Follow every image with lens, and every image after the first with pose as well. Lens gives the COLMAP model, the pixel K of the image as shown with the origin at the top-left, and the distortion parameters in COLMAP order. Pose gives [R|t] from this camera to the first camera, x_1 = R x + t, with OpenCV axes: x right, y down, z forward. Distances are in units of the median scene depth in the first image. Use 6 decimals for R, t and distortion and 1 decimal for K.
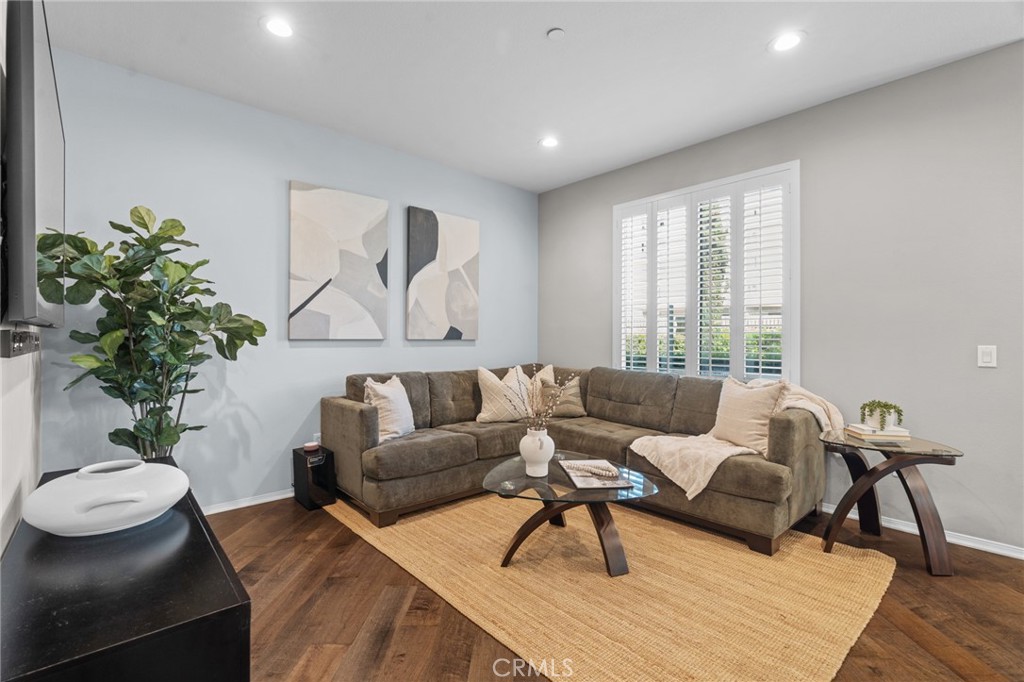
lens RADIAL K [[456.2, 0, 500.0], [0, 456.2, 343.7], [0, 0, 1]] dist [-0.011039, 0.005243]
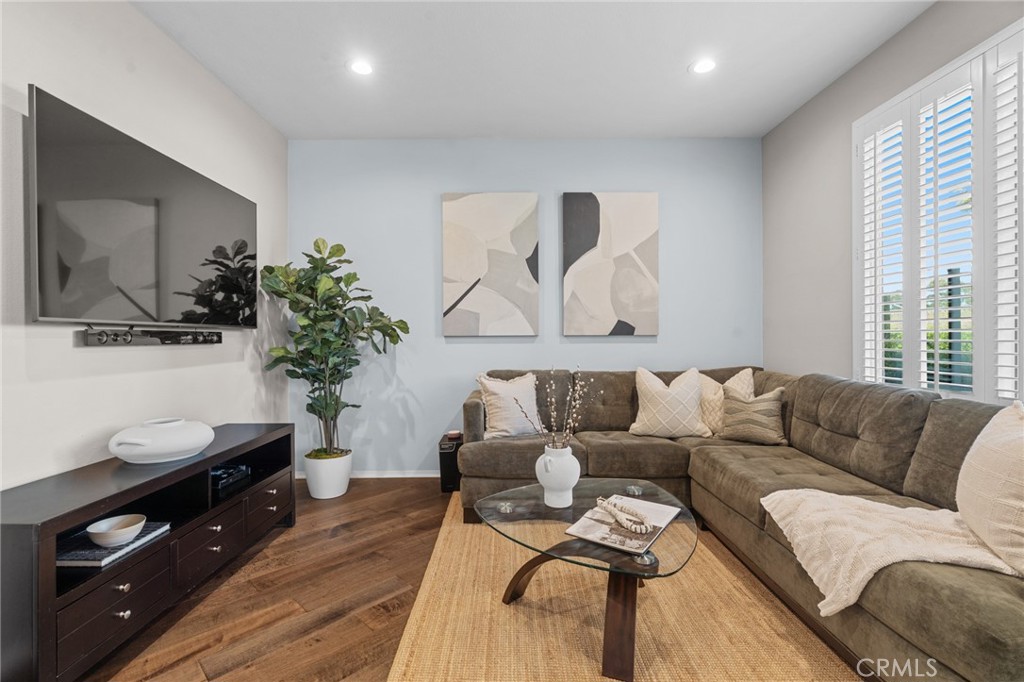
lens RADIAL K [[456.2, 0, 500.0], [0, 456.2, 343.7], [0, 0, 1]] dist [-0.011039, 0.005243]
pose [[0.748615, 0.001855, -0.663003, 0.347277], [-0.000627, 0.999998, 0.002091, 0.006248], [0.663005, -0.001150, 0.748614, 0.228907]]
